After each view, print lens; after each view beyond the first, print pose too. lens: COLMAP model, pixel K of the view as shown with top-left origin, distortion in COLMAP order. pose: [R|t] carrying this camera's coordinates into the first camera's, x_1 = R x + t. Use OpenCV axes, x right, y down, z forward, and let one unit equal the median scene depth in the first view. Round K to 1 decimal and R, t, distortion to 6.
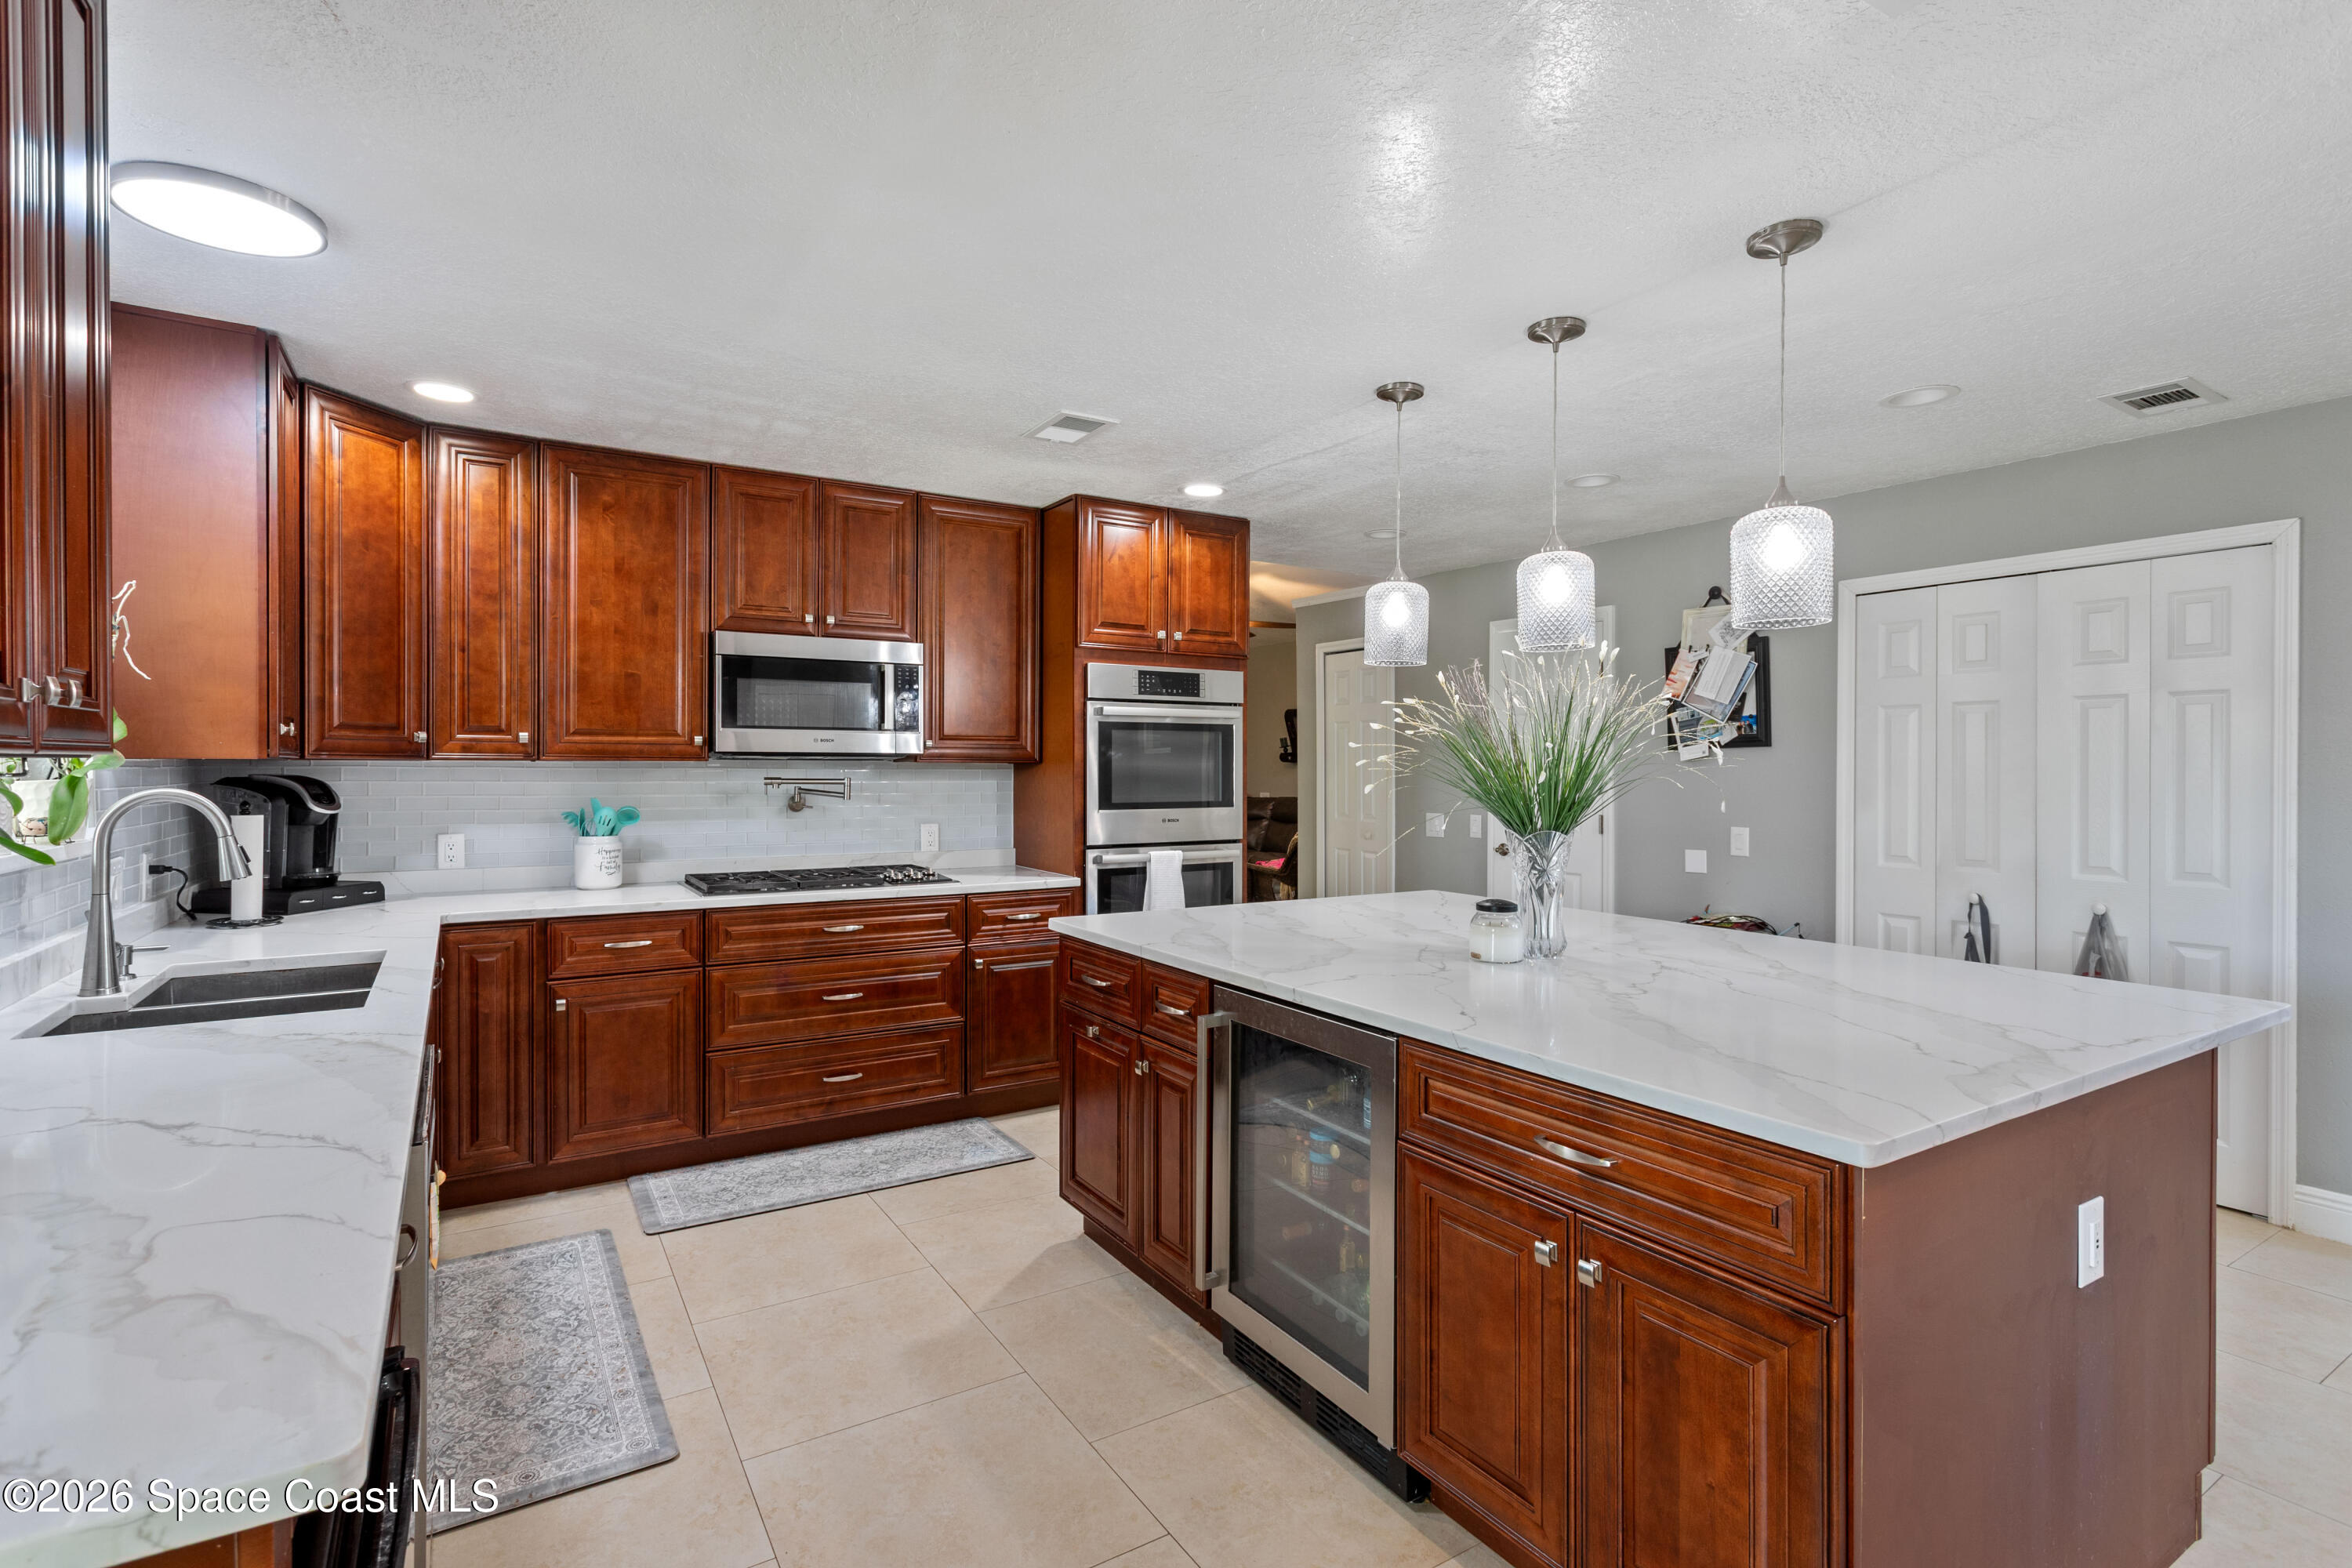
lens RADIAL K [[1109.0, 0, 1159.1], [0, 1109.0, 768.9], [0, 0, 1]] dist [-0.000132, 0.002474]
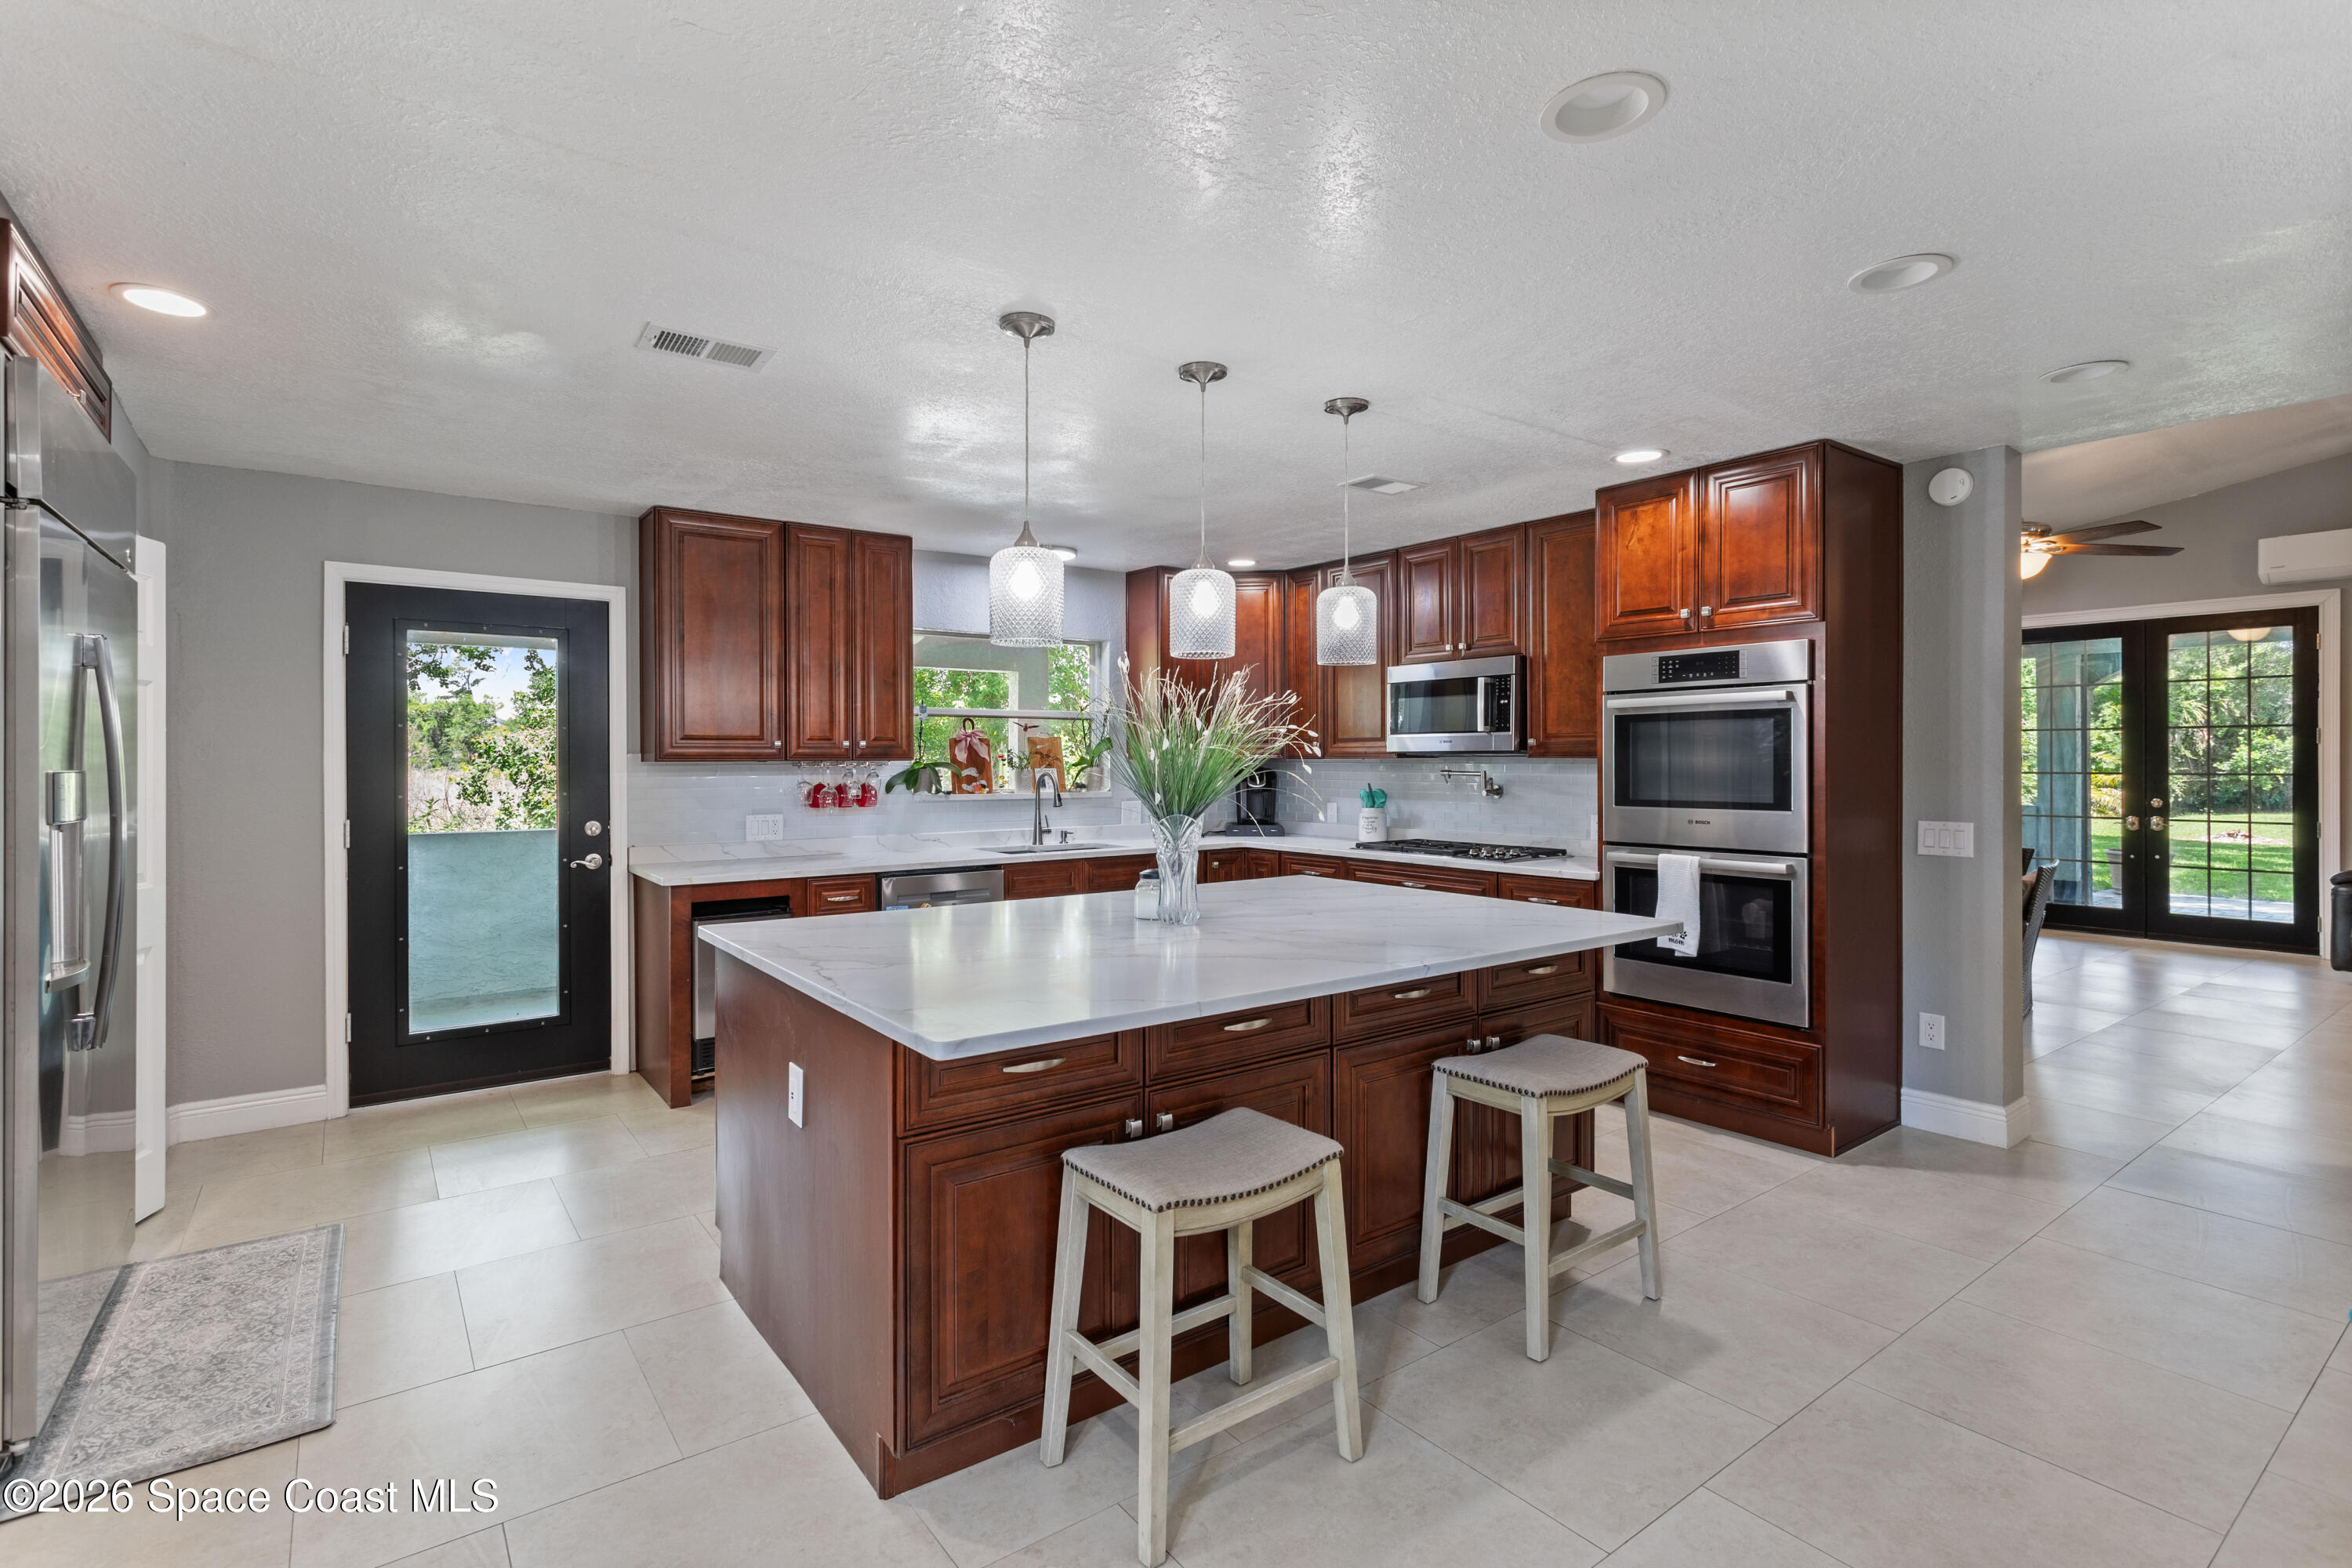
lens RADIAL K [[1109.0, 0, 1181.1], [0, 1109.0, 763.8], [0, 0, 1]] dist [-0.000132, 0.002474]
pose [[0.081674, 0.003629, -0.996652, 0.892608], [0.004824, 0.999980, 0.004036, -0.005434], [0.996647, -0.005137, 0.081655, 0.539727]]
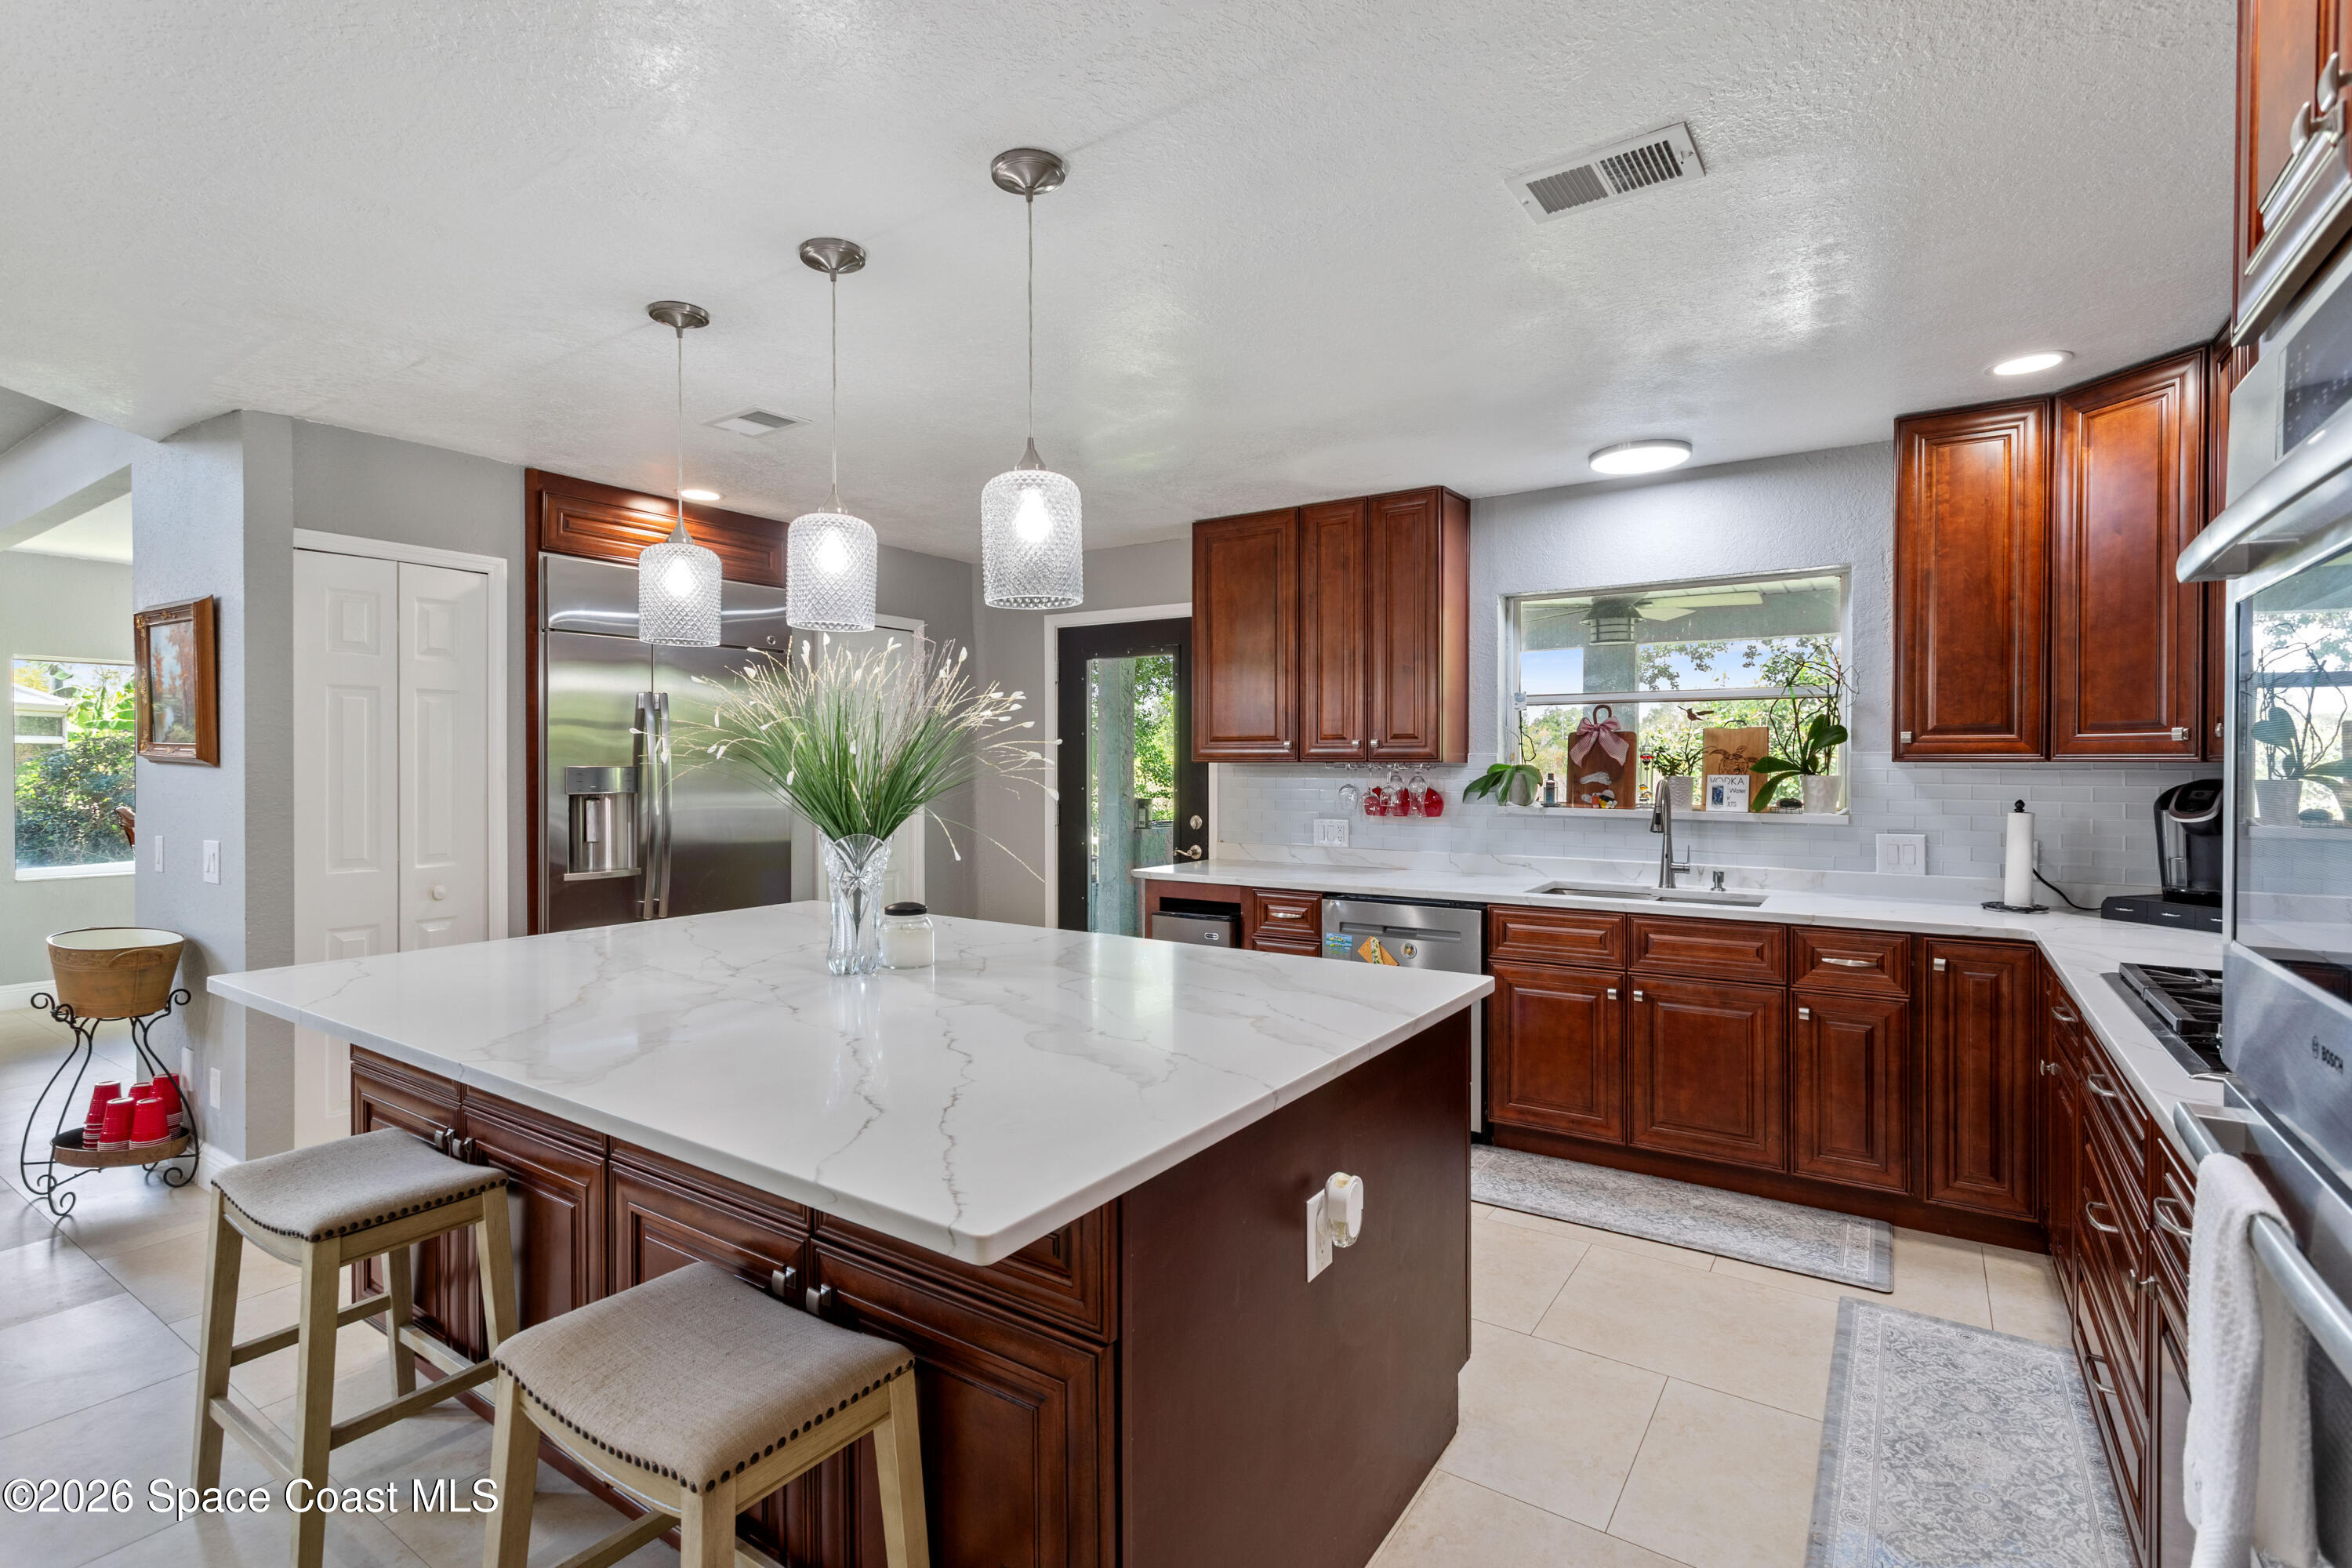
lens RADIAL K [[1109.0, 0, 1173.1], [0, 1109.0, 766.5], [0, 0, 1]] dist [-0.000132, 0.002474]
pose [[-0.910634, 0.001855, -0.413210, 0.284830], [0.000172, 0.999992, 0.004111, -0.006390], [0.413214, 0.003673, -0.910626, 1.146187]]
